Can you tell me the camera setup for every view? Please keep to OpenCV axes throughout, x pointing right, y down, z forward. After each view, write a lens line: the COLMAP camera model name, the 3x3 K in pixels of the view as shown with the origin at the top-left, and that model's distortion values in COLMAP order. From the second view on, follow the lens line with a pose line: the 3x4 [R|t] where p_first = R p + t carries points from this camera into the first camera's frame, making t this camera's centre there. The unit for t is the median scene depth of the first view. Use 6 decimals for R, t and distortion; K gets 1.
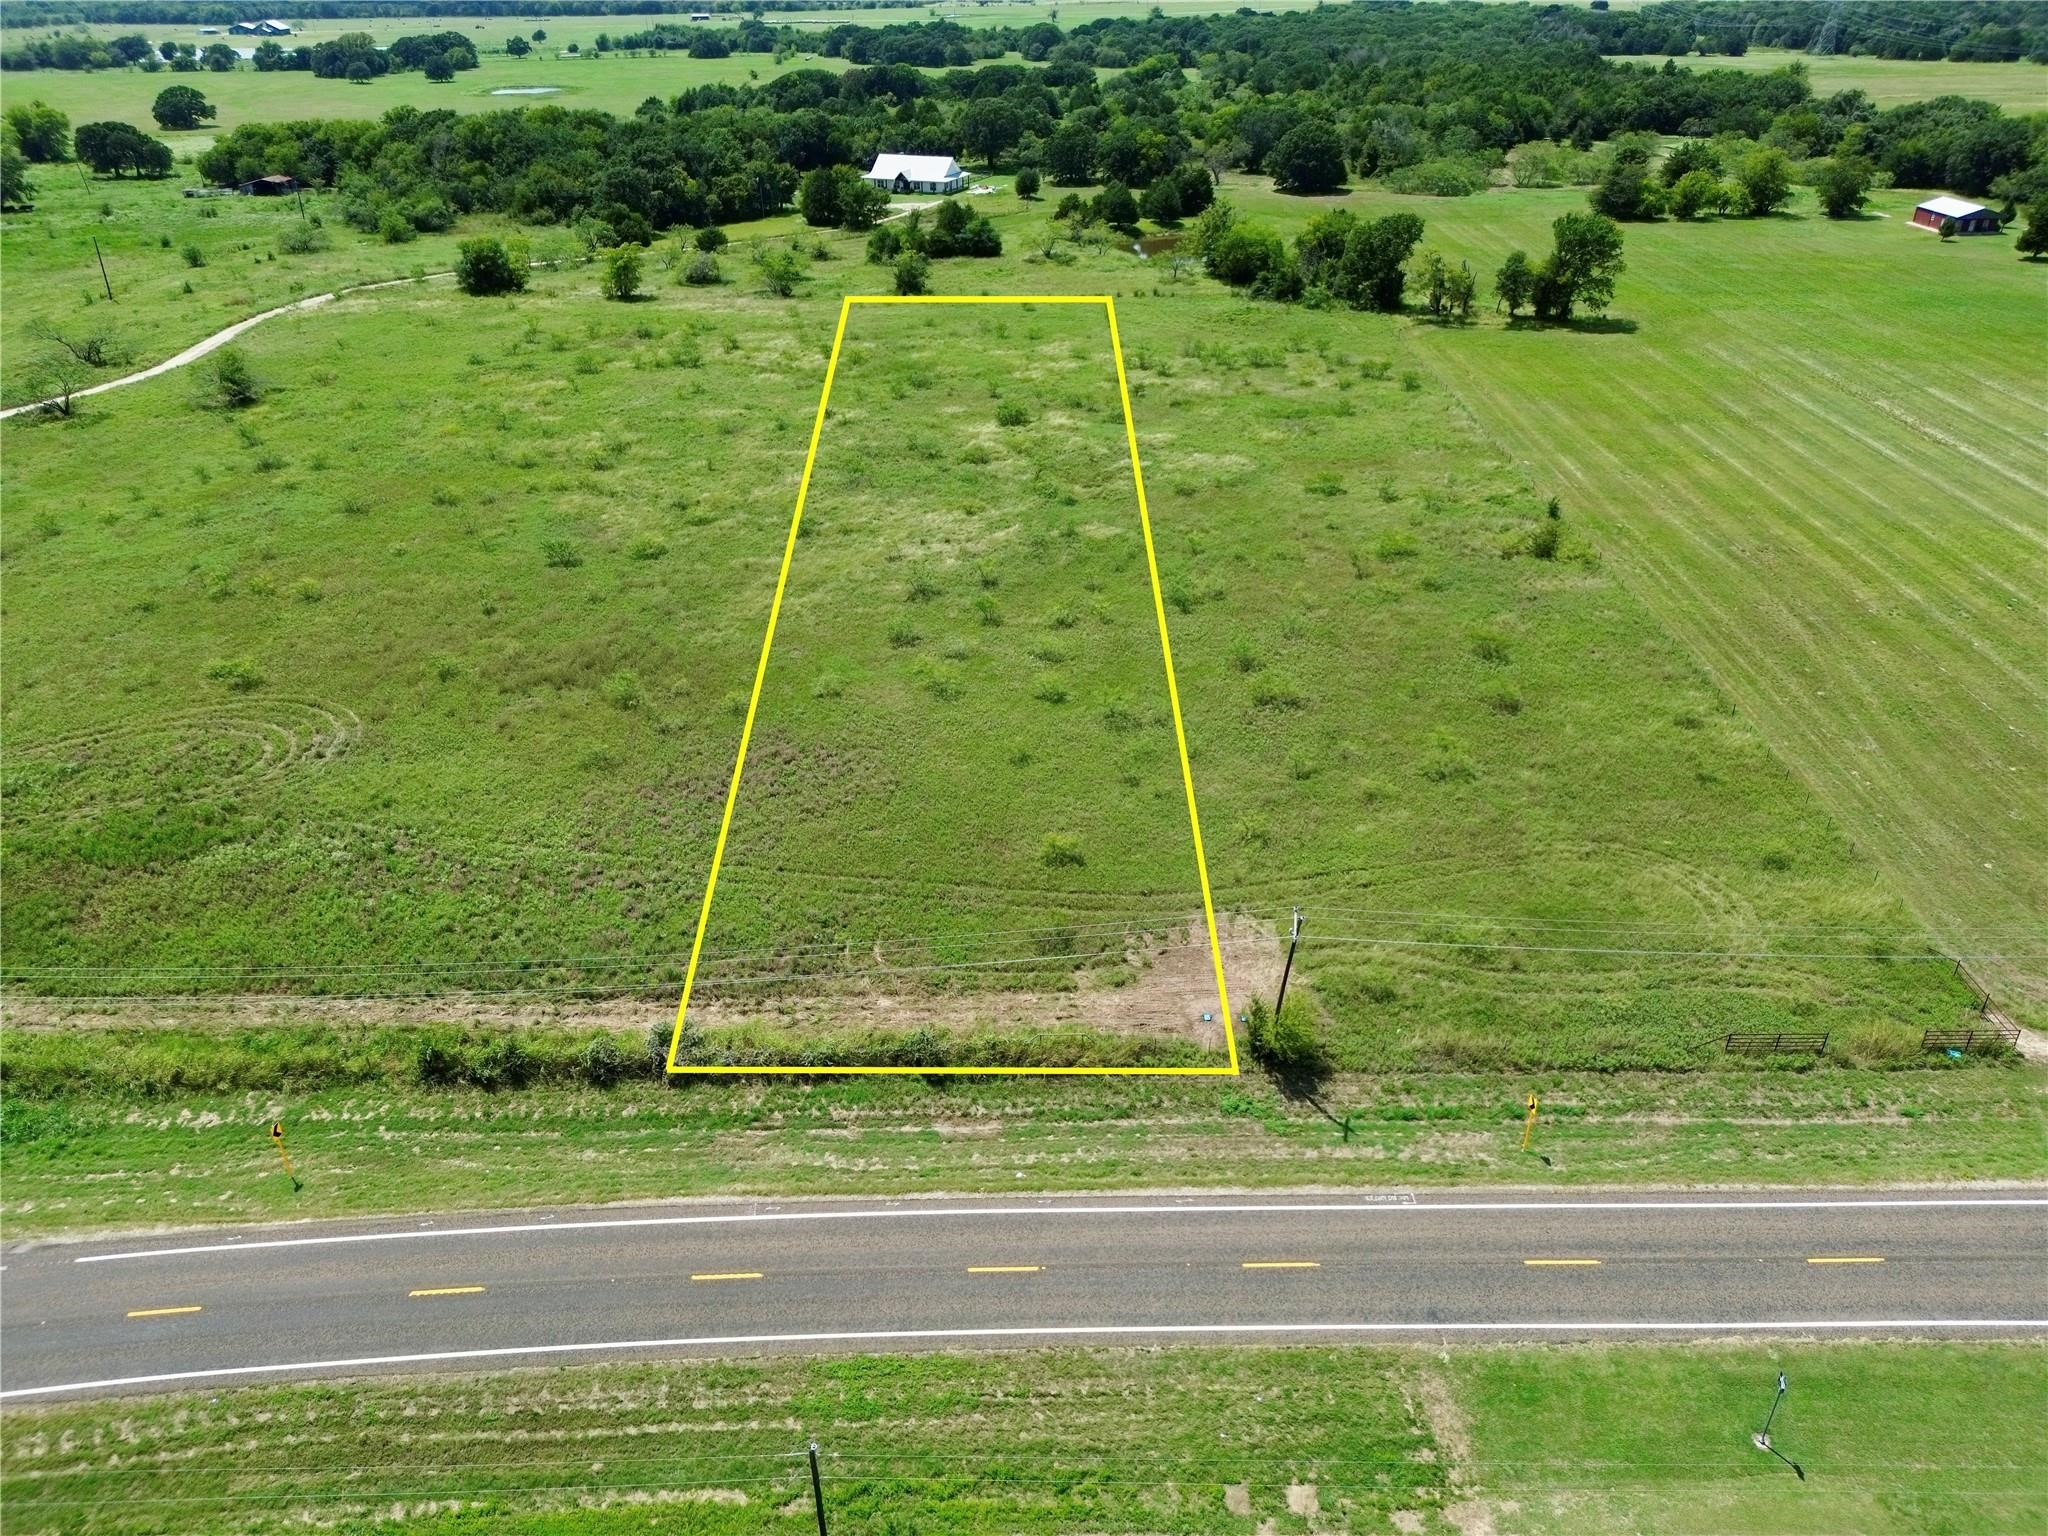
lens RADIAL K [[1436.9, 0, 1013.8], [0, 1436.9, 759.1], [0, 0, 1]] dist [0.103905, -0.138822]
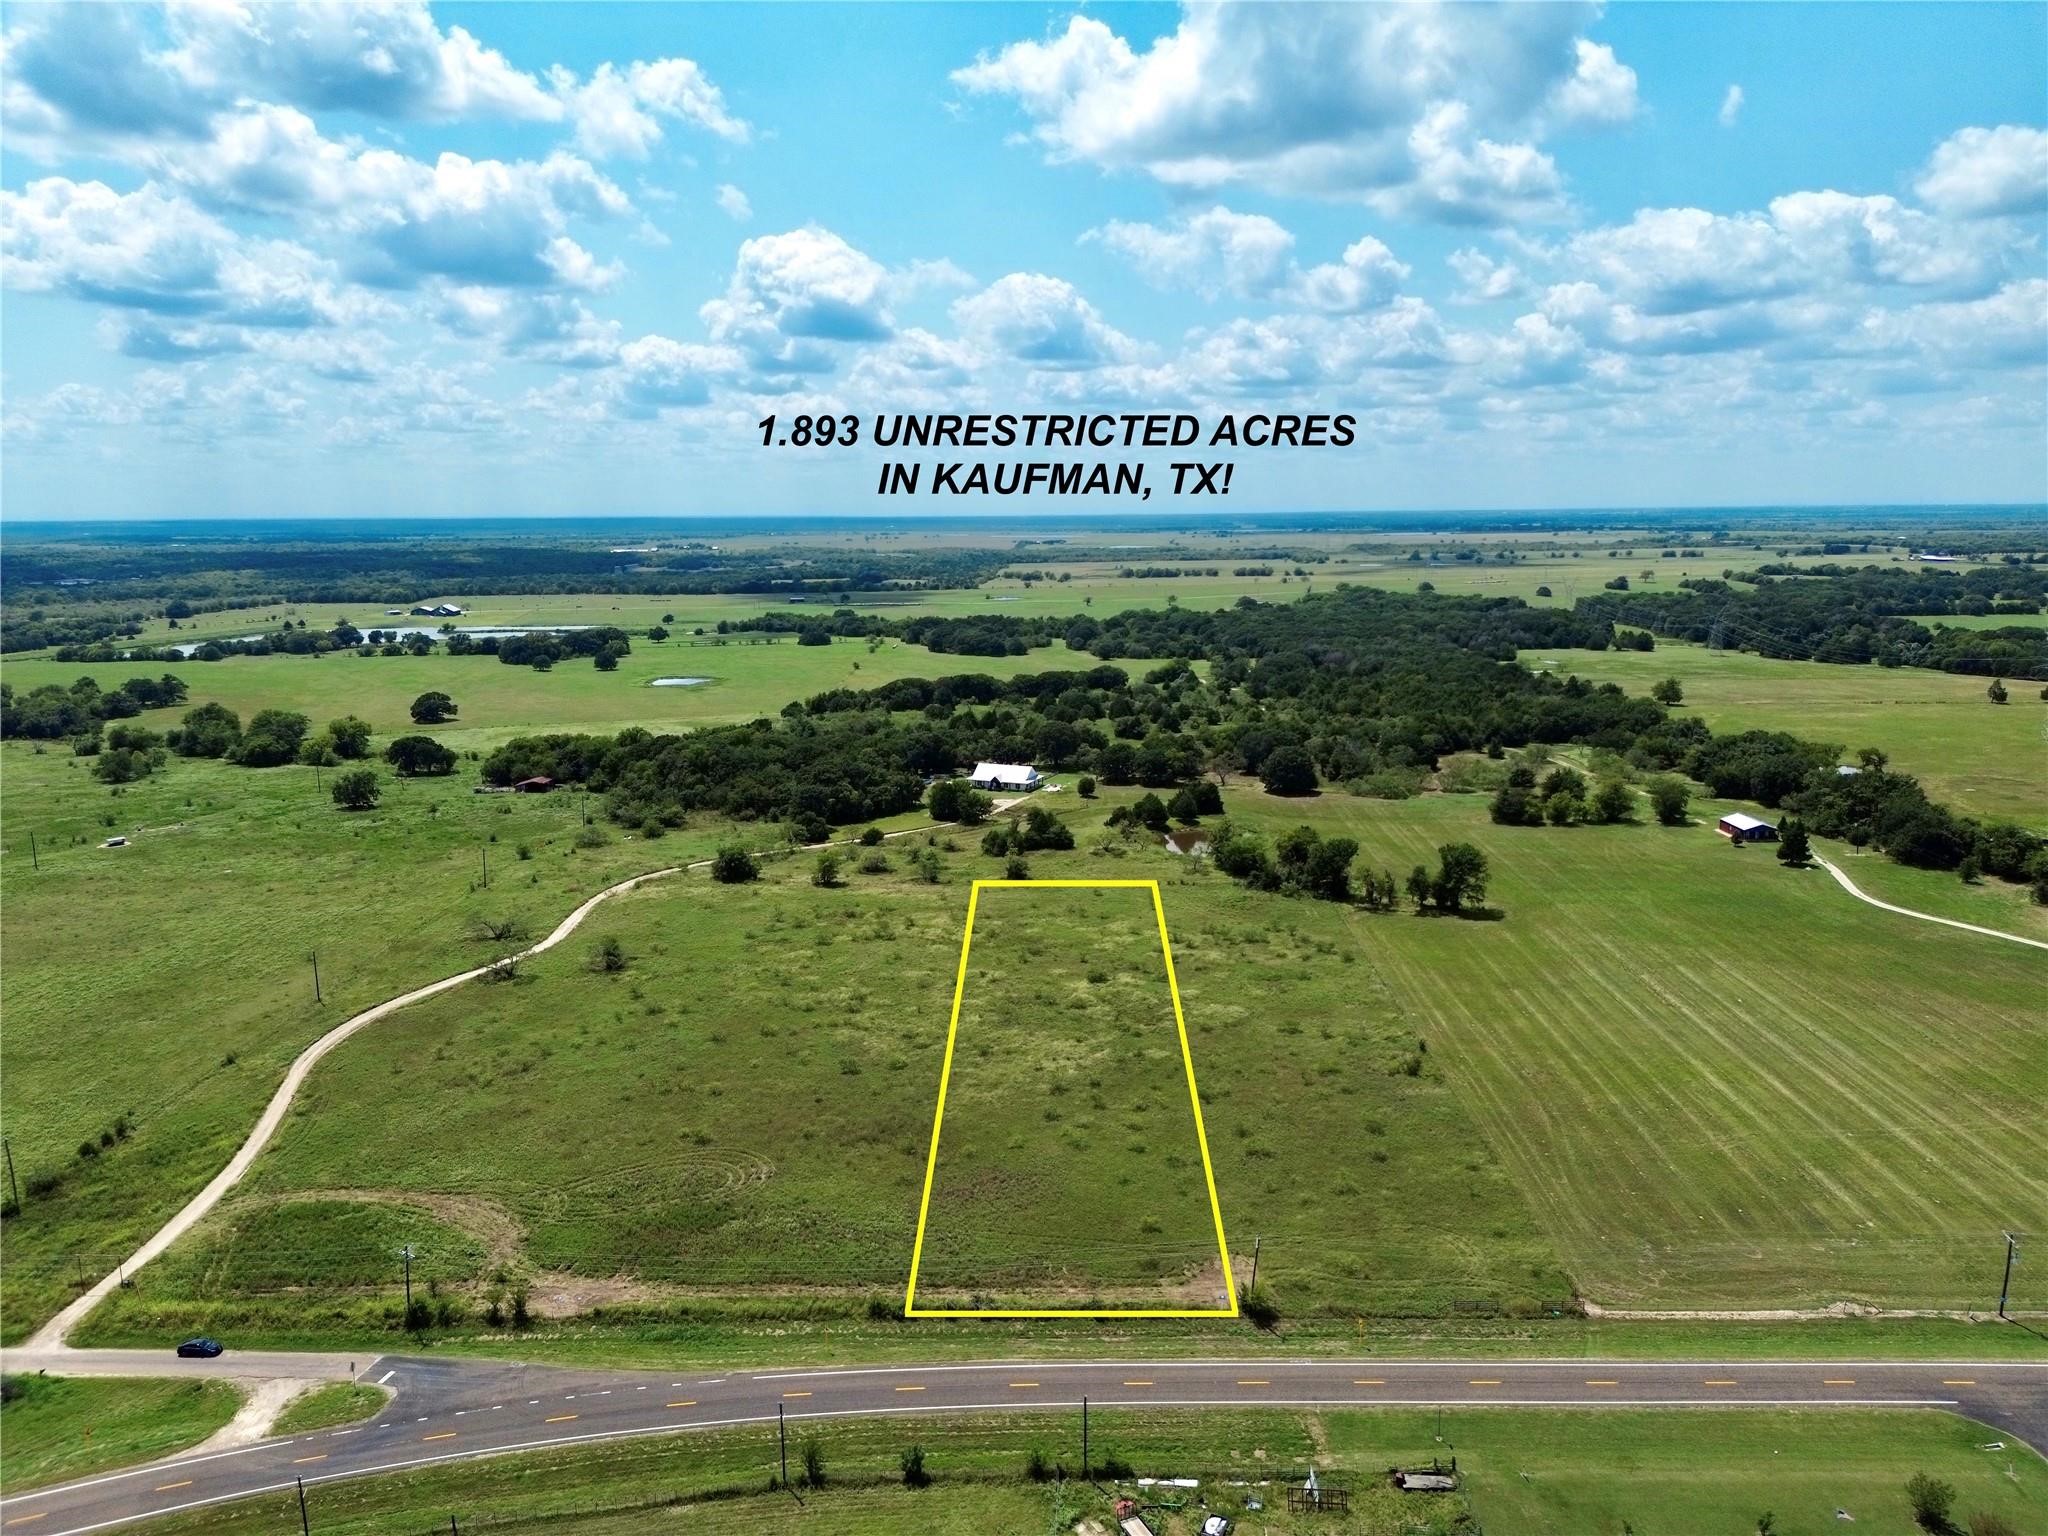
lens RADIAL K [[1436.9, 0, 1013.8], [0, 1436.9, 759.1], [0, 0, 1]] dist [0.103905, -0.138822]
pose [[0.999774, 0.003113, -0.021028, -0.065314], [-0.009835, 0.944711, -0.327758, 0.065108], [0.018845, 0.327891, 0.944528, -0.640556]]
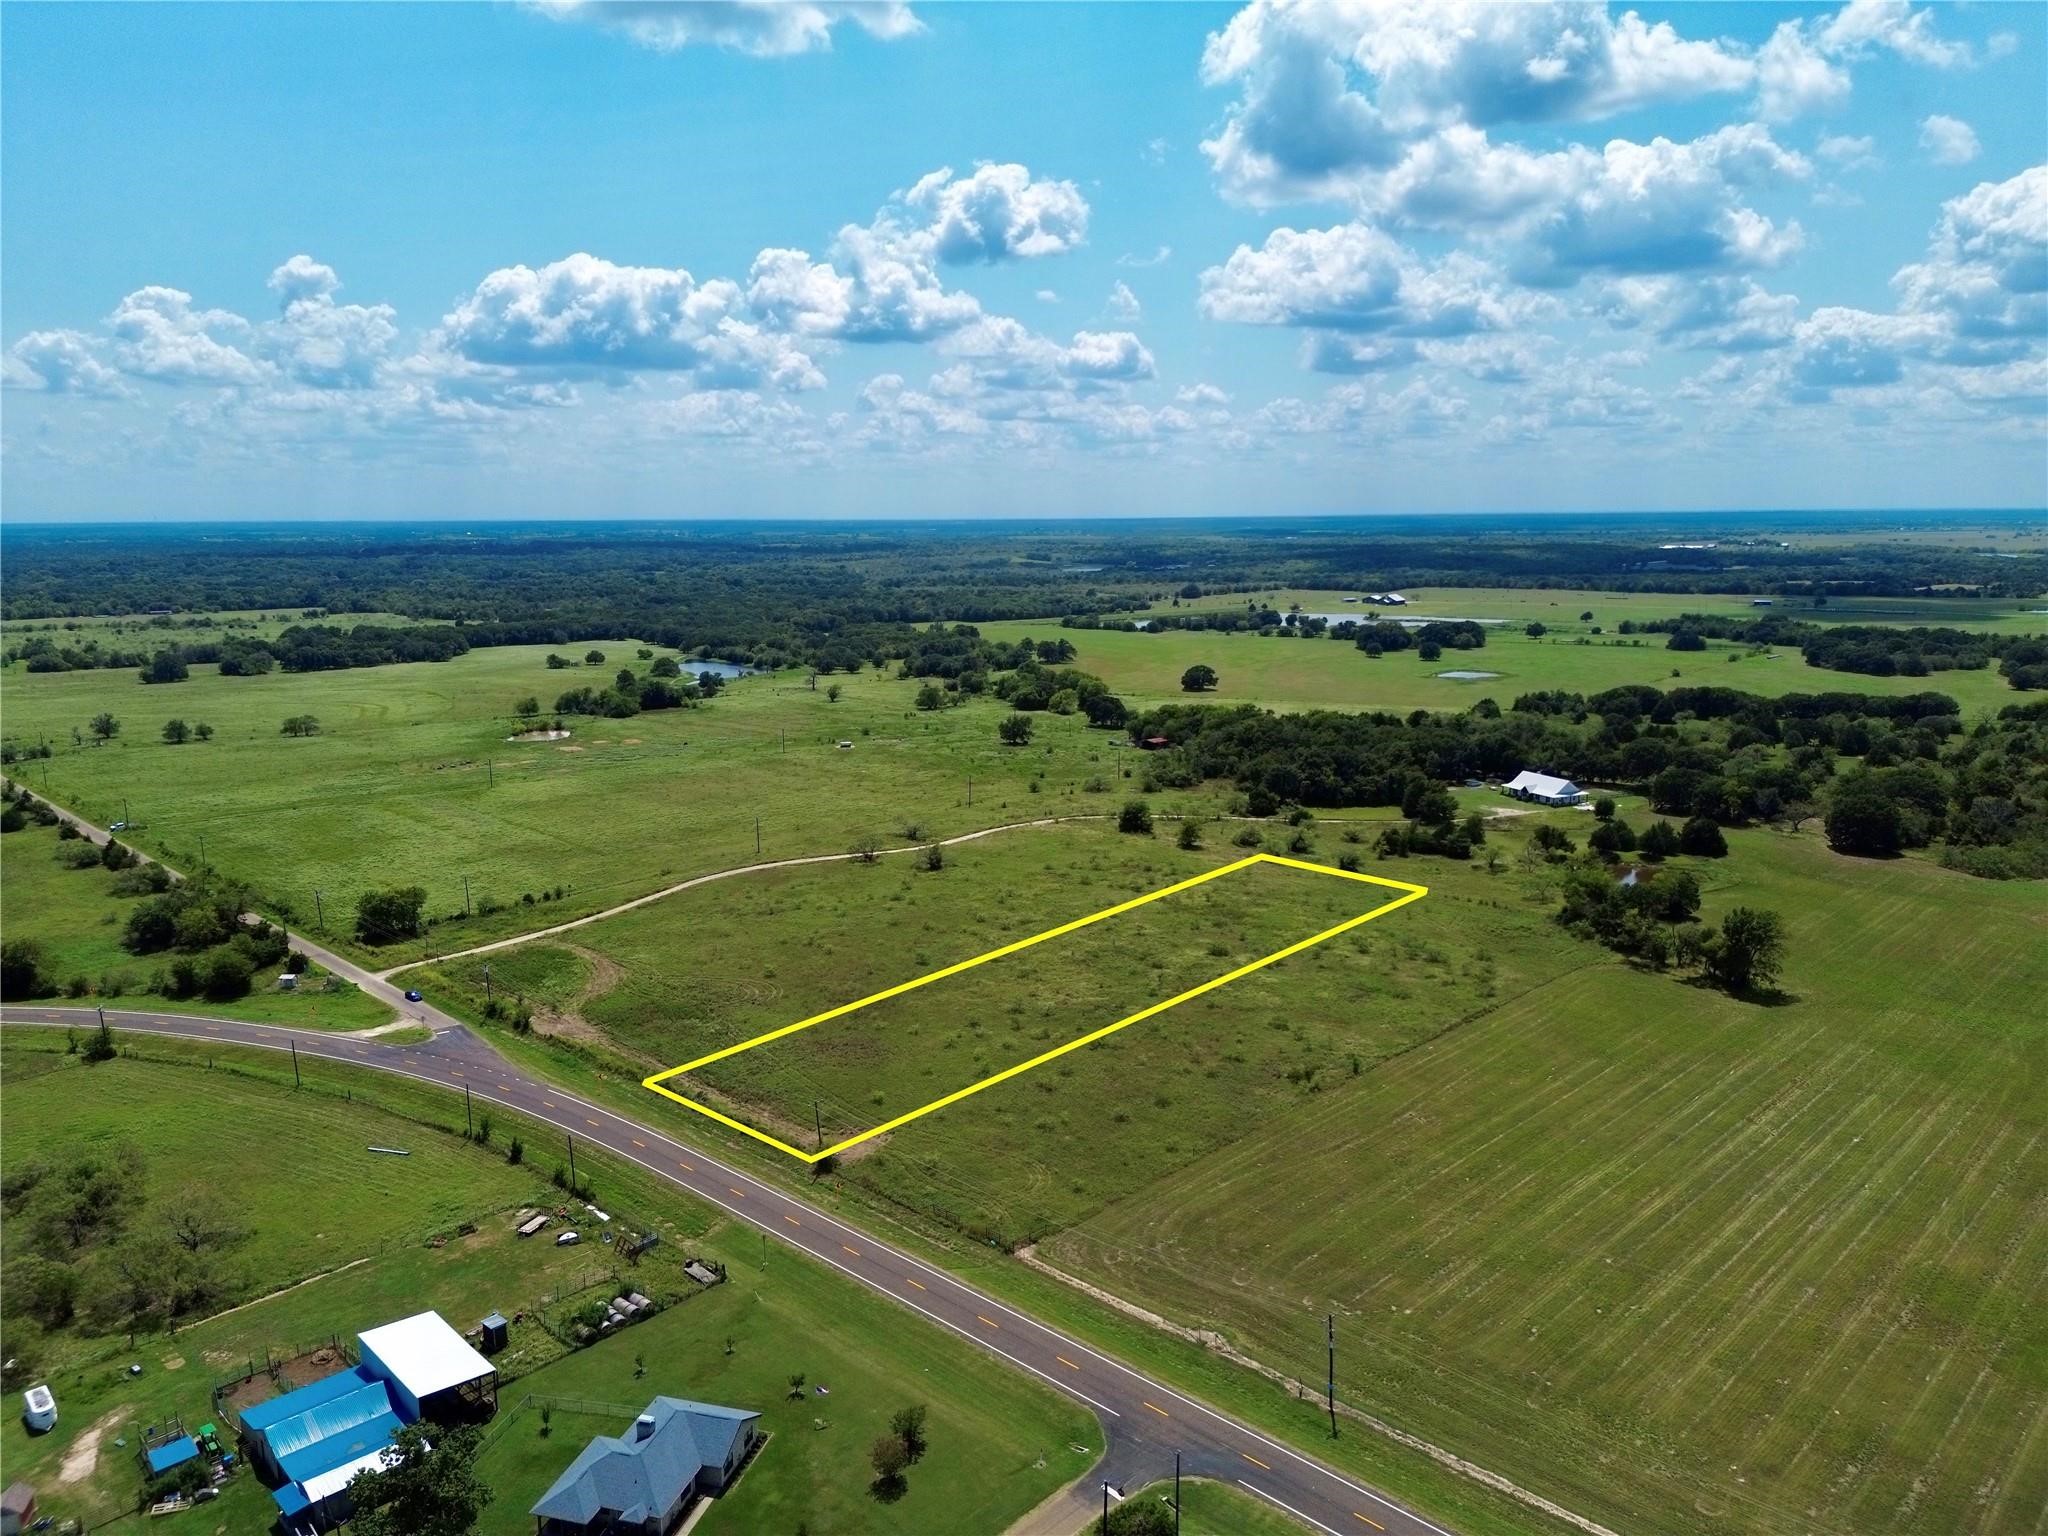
lens RADIAL K [[1436.9, 0, 1013.8], [0, 1436.9, 759.1], [0, 0, 1]] dist [0.103905, -0.138822]
pose [[0.723397, 0.119153, -0.680073, 1.018798], [-0.333405, 0.922826, -0.192959, -0.040041], [0.604597, 0.366325, 0.707296, -0.458132]]
